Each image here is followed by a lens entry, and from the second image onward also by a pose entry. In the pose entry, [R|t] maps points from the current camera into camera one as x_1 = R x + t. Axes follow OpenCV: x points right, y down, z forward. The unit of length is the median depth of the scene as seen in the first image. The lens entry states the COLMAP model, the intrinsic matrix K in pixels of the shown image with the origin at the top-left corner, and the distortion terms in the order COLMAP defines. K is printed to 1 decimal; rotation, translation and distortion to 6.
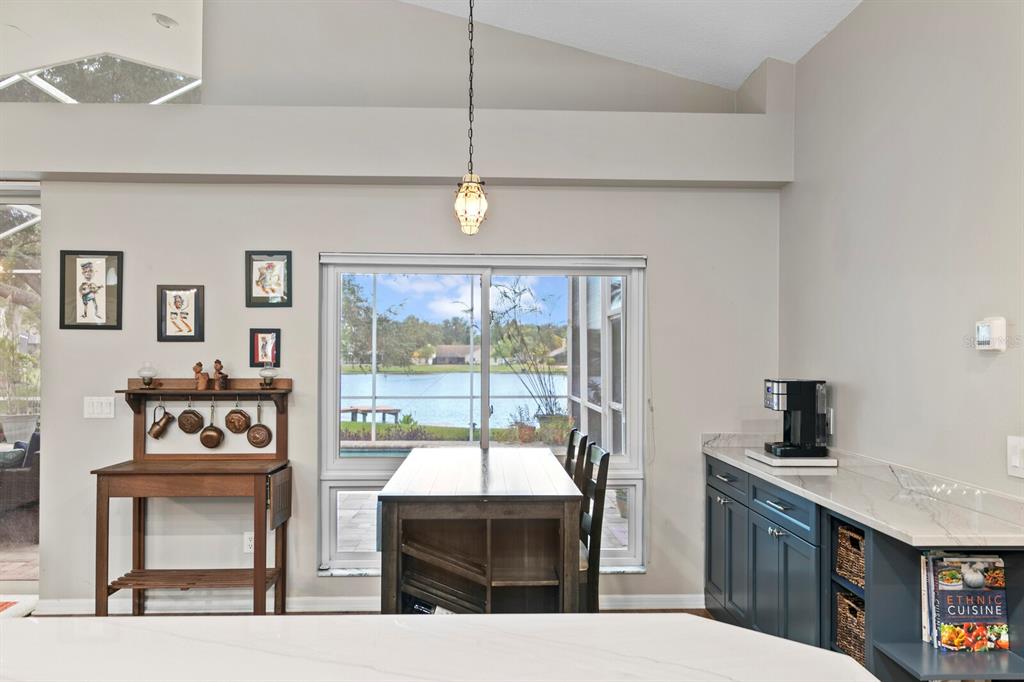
lens RADIAL K [[792.9, 0, 512.0], [0, 792.9, 341.0], [0, 0, 1]] dist [0.013204, 0.001857]
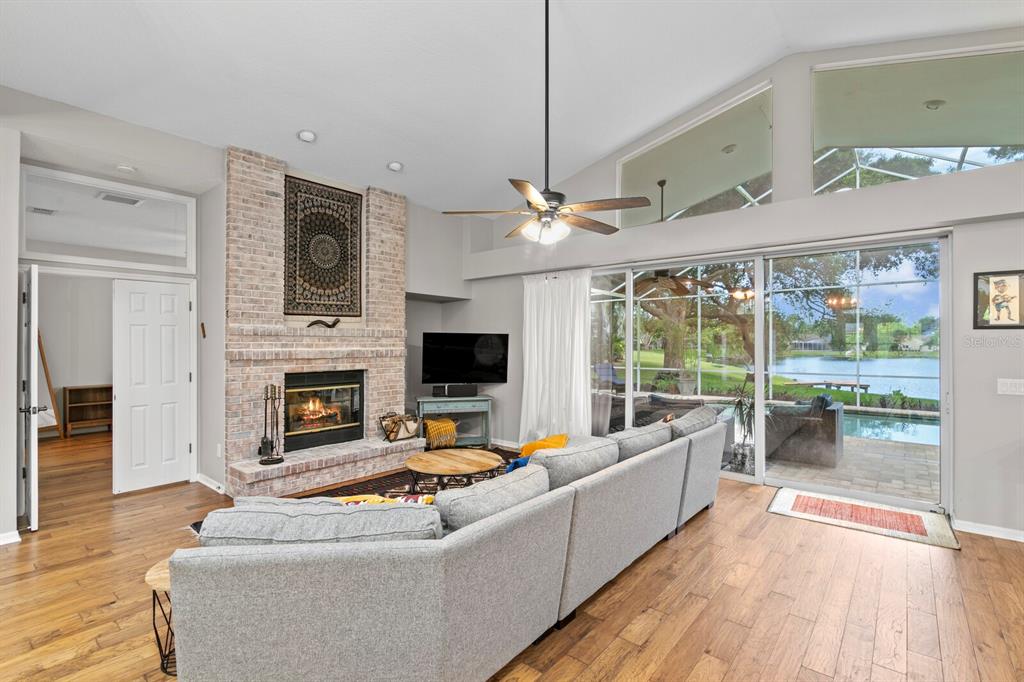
lens RADIAL K [[483.4, 0, 512.0], [0, 483.4, 341.0], [0, 0, 1]] dist [-0.000108, 0.011979]
pose [[0.743718, -0.005377, -0.668472, -0.601367], [0.014004, 0.999874, 0.007539, -0.012387], [0.668347, -0.014968, 0.743699, -0.182462]]
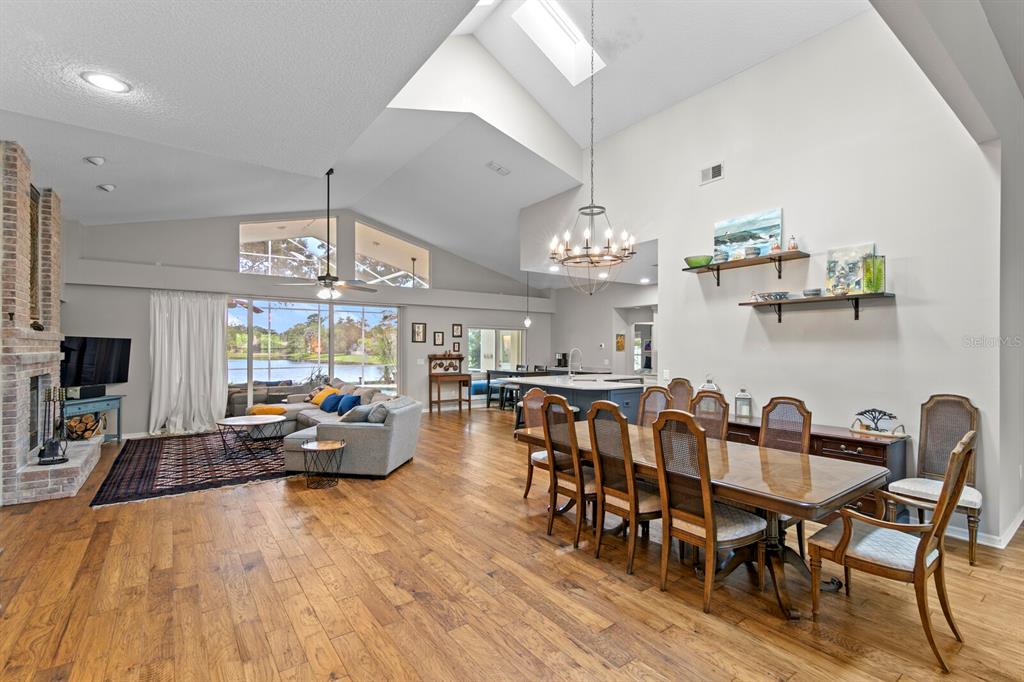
lens RADIAL K [[464.1, 0, 512.0], [0, 464.1, 341.0], [0, 0, 1]] dist [0.000998, 0.000356]
pose [[0.827027, 0.006718, 0.562121, -1.461501], [-0.010776, 0.999934, 0.003904, -0.036988], [-0.562058, -0.009287, 0.827045, -1.214654]]
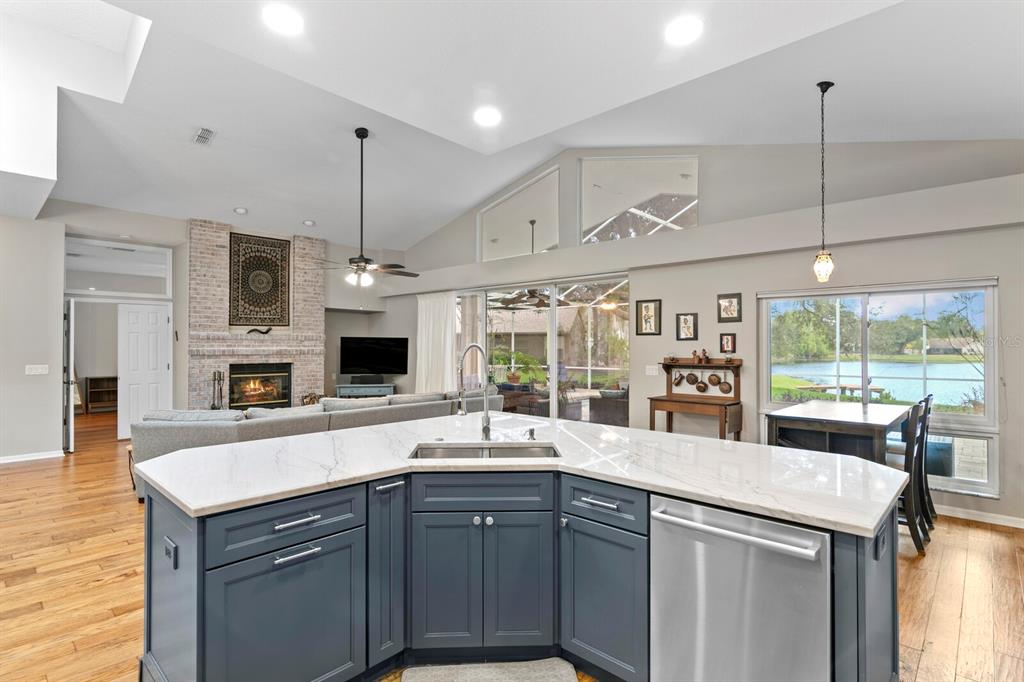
lens RADIAL K [[507.4, 0, 512.0], [0, 507.4, 341.0], [0, 0, 1]] dist [0.029207, -0.000292]
pose [[0.709612, -0.009717, -0.704526, 0.200691], [0.013897, 0.999903, 0.000207, -0.004426], [0.704456, -0.009937, 0.709678, -0.274556]]
